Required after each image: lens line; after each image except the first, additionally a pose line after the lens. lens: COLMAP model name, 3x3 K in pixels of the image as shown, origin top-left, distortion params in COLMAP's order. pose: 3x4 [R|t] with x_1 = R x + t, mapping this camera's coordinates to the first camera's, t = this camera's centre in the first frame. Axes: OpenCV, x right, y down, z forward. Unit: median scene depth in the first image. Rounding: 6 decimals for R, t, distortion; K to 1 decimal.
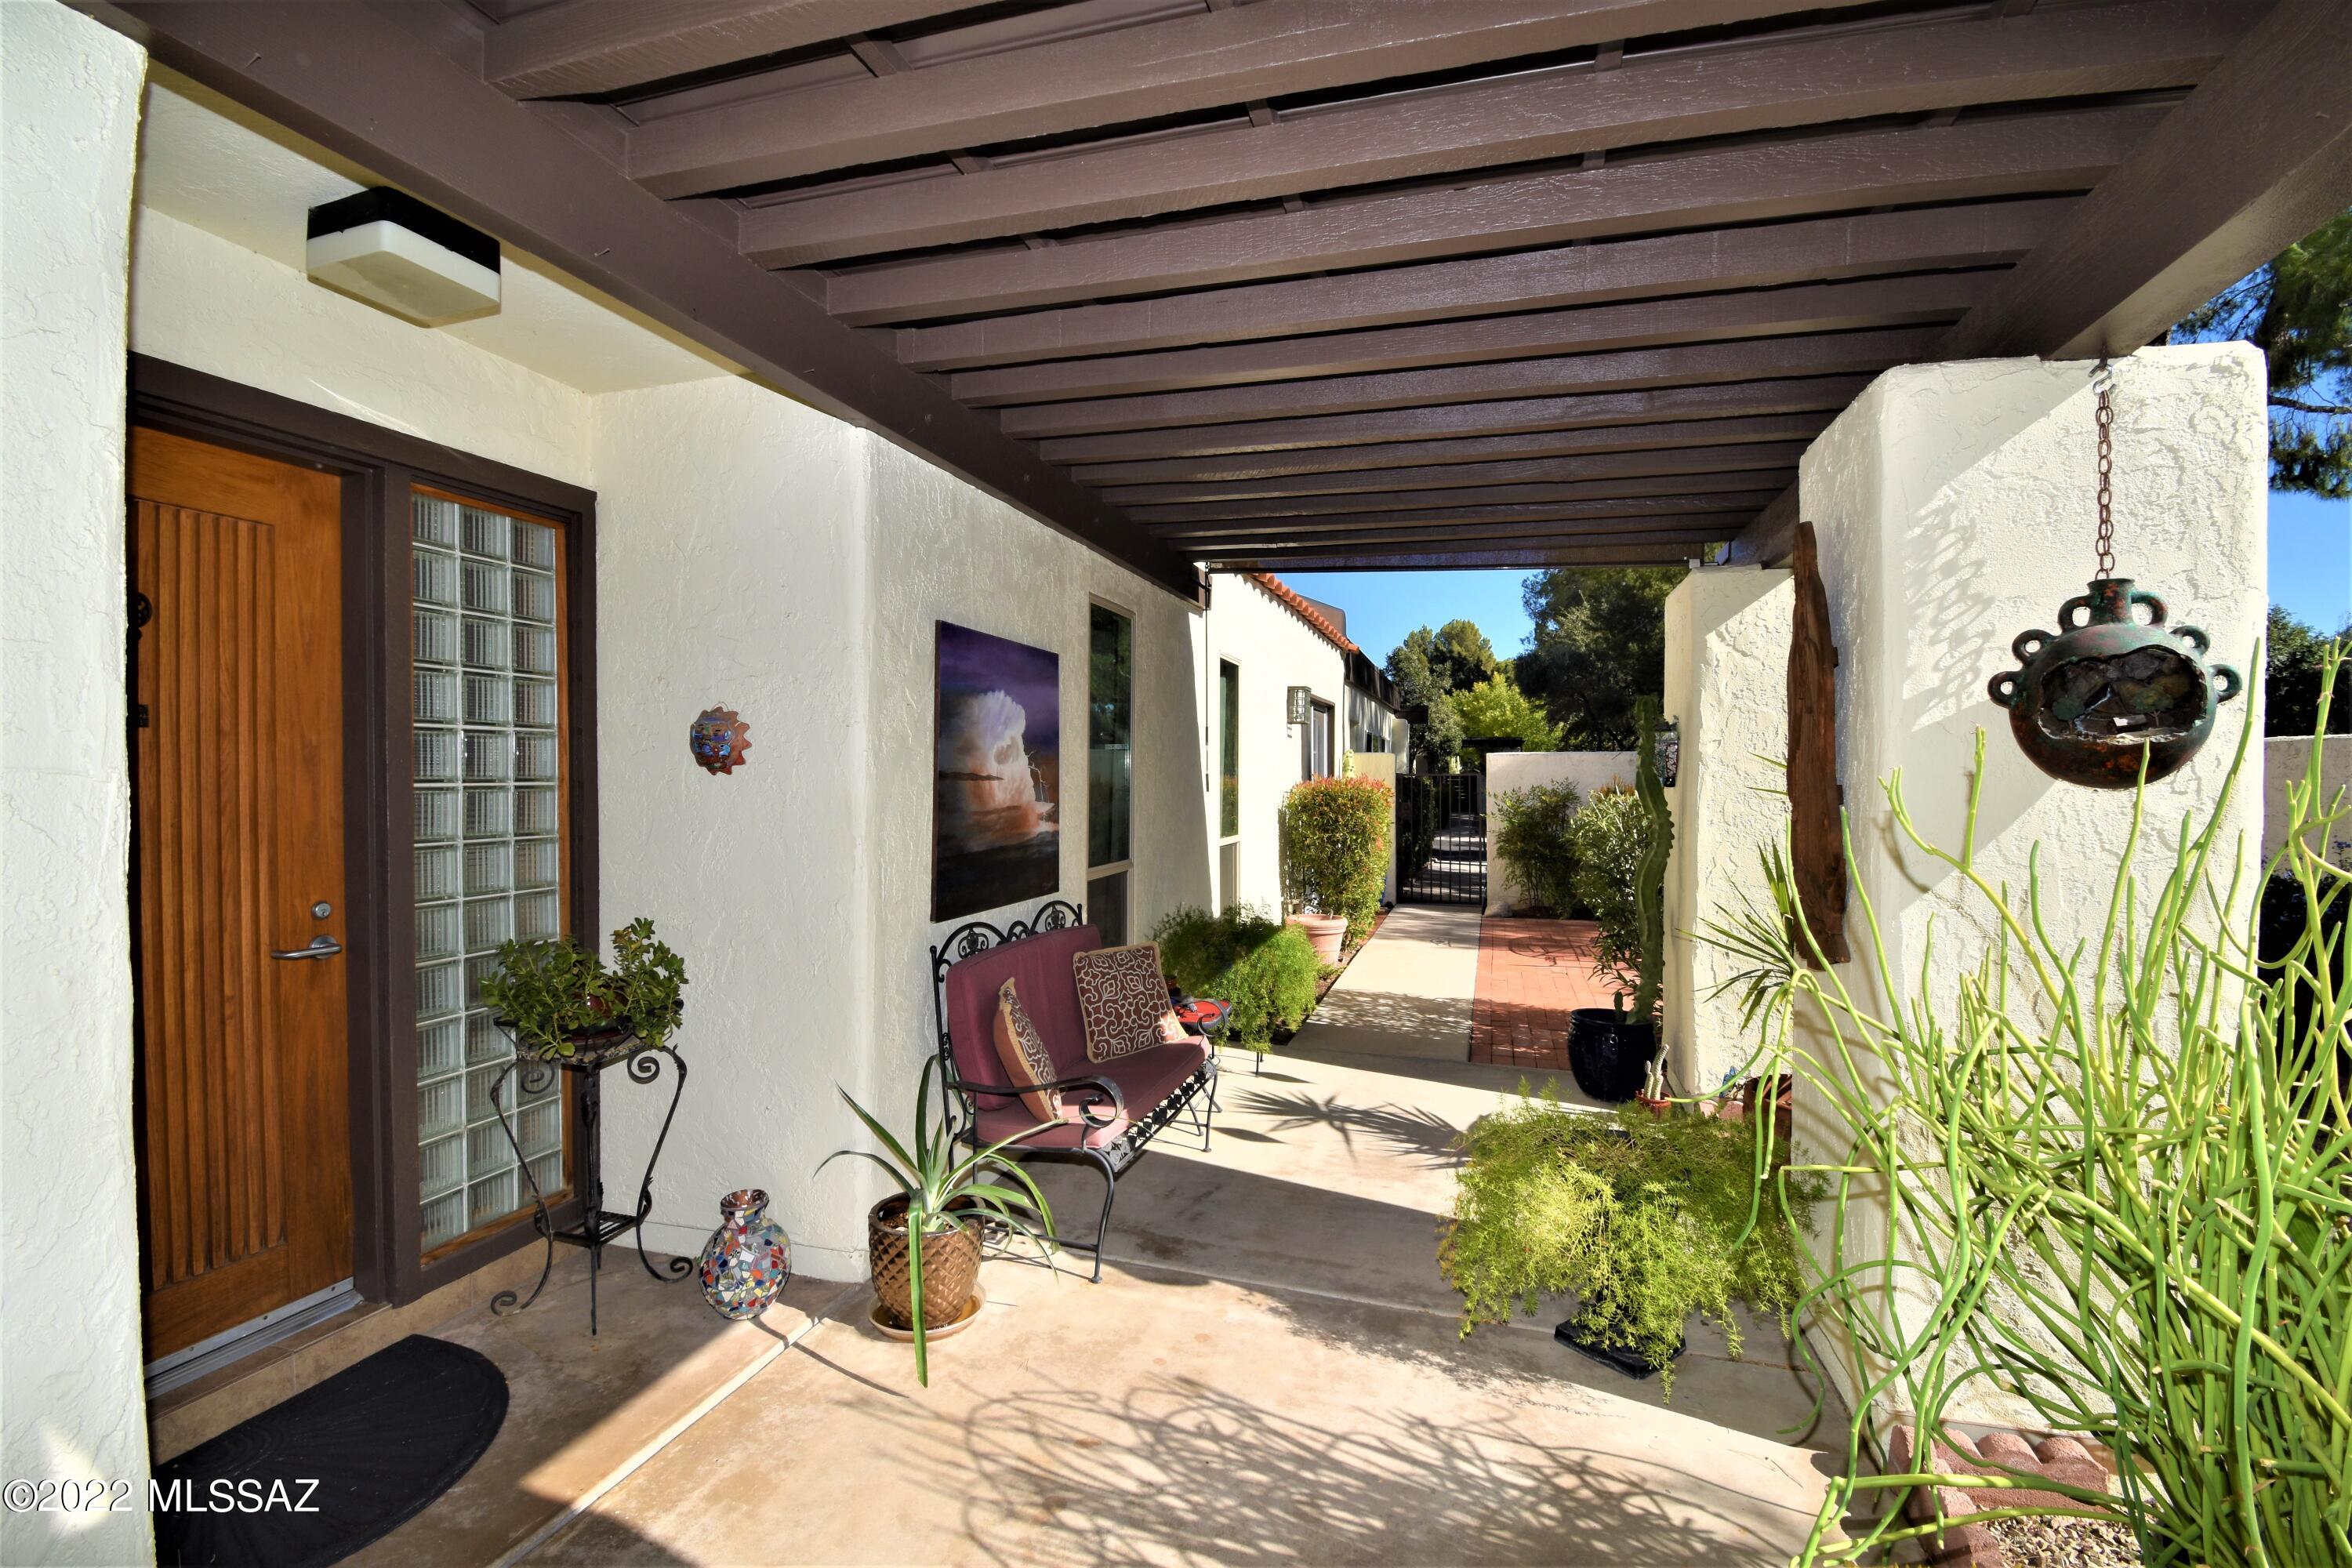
lens RADIAL K [[1035.6, 0, 1179.9], [0, 1035.6, 774.1], [0, 0, 1]] dist [0.016978, -0.024742]
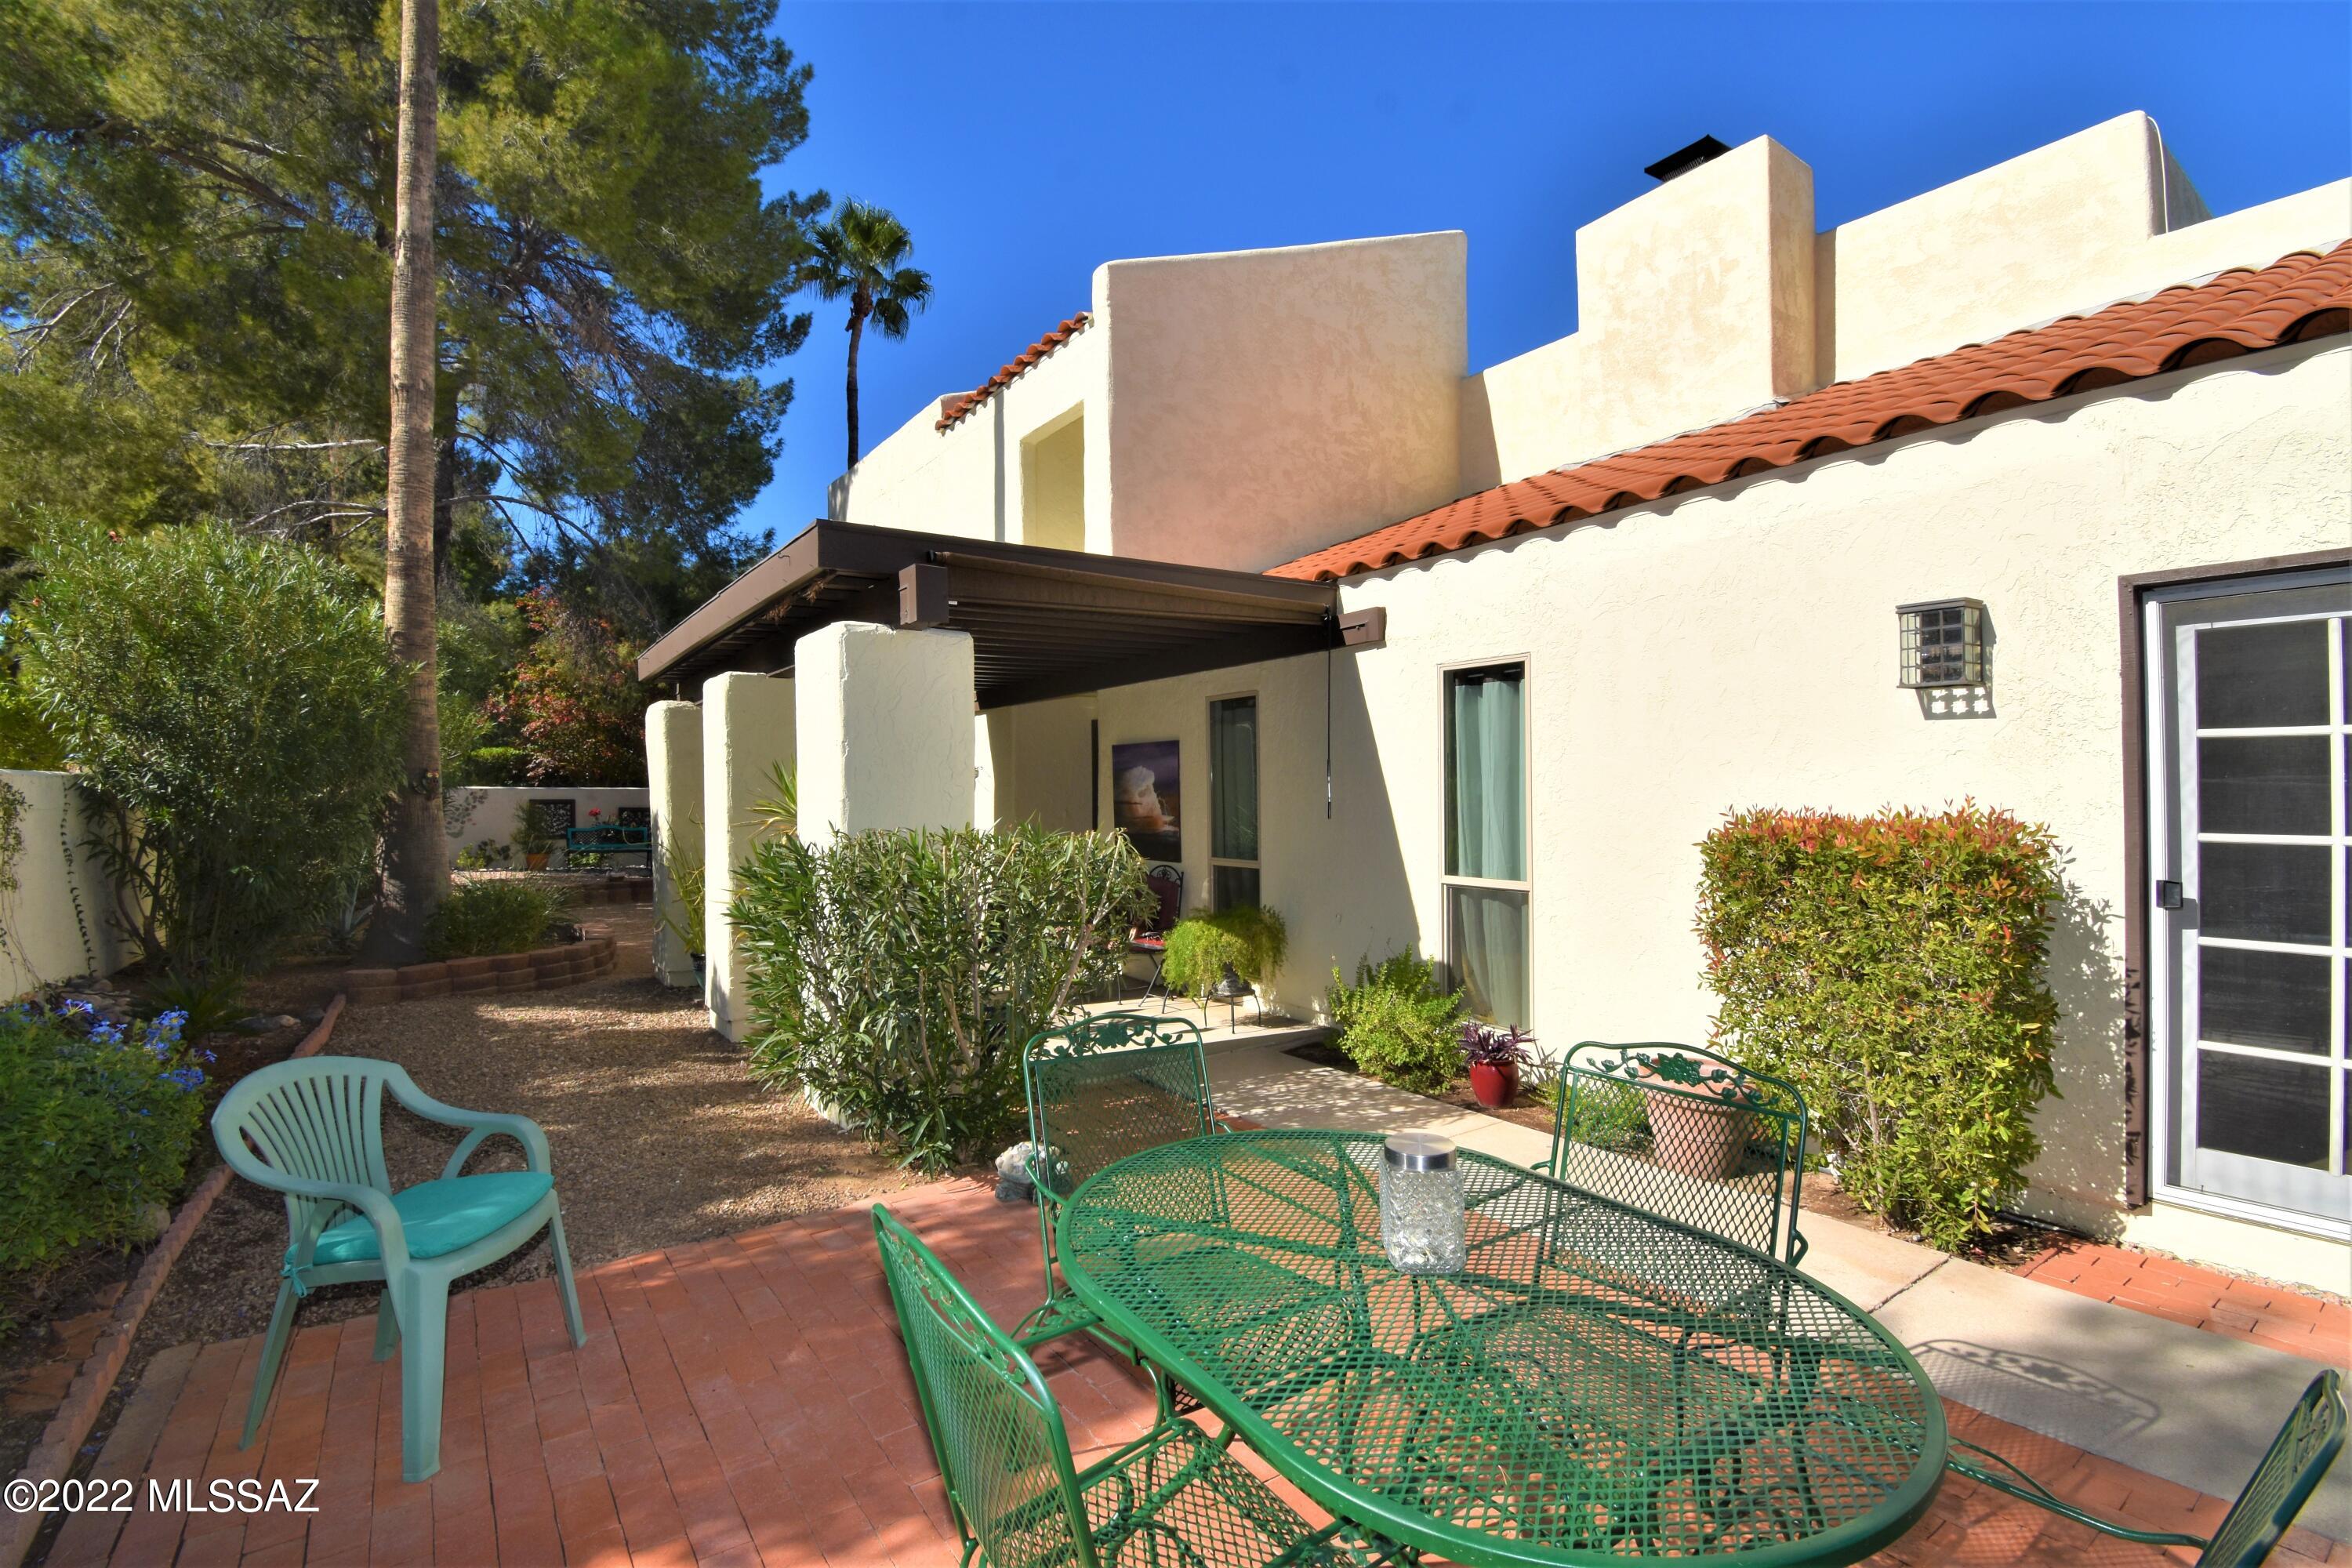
lens RADIAL K [[1026.7, 0, 1174.5], [0, 1026.7, 791.7], [0, 0, 1]] dist [0.016435, -0.023682]
pose [[-0.615025, 0.000748, -0.788507, 1.438410], [0.003197, 0.999994, -0.001545, -0.016780], [0.788501, -0.003472, -0.615024, 2.235189]]
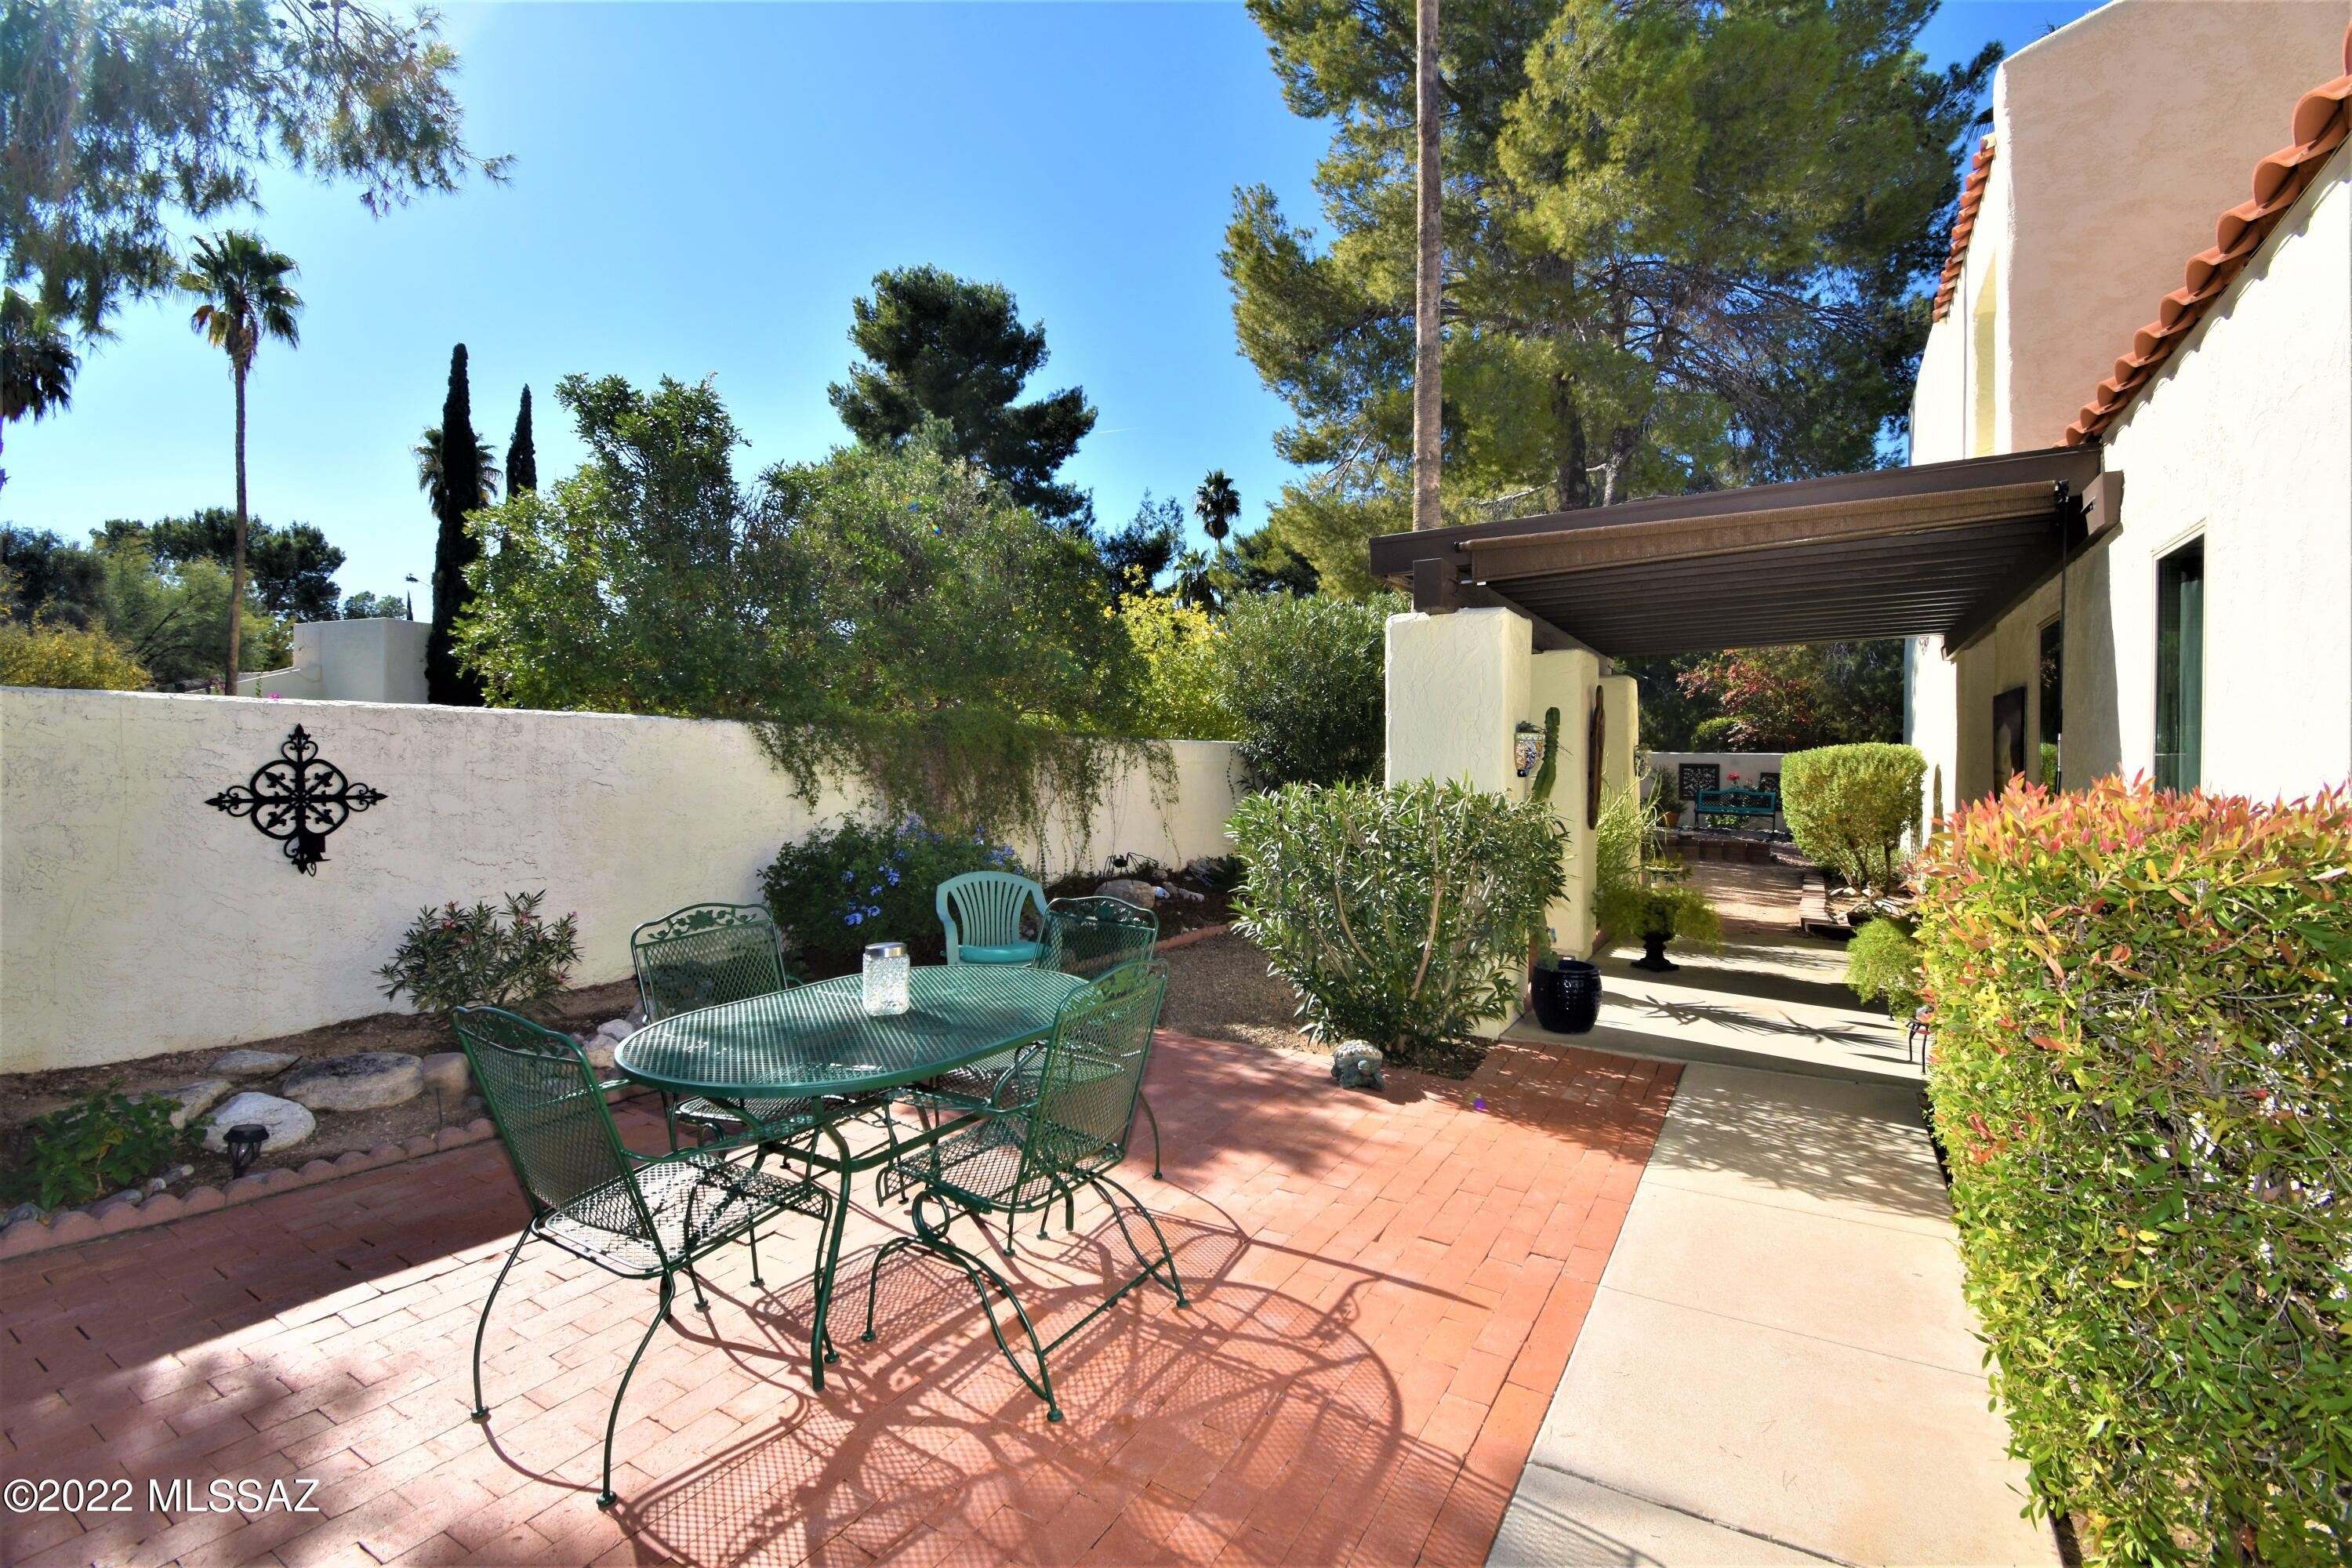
lens RADIAL K [[1035.6, 0, 1179.9], [0, 1035.6, 774.1], [0, 0, 1]] dist [0.016978, -0.024742]
pose [[-0.969449, -0.012968, 0.244948, 0.666127], [-0.009110, 0.999816, 0.016880, -0.008817], [-0.245122, 0.014133, -0.969389, 2.726692]]
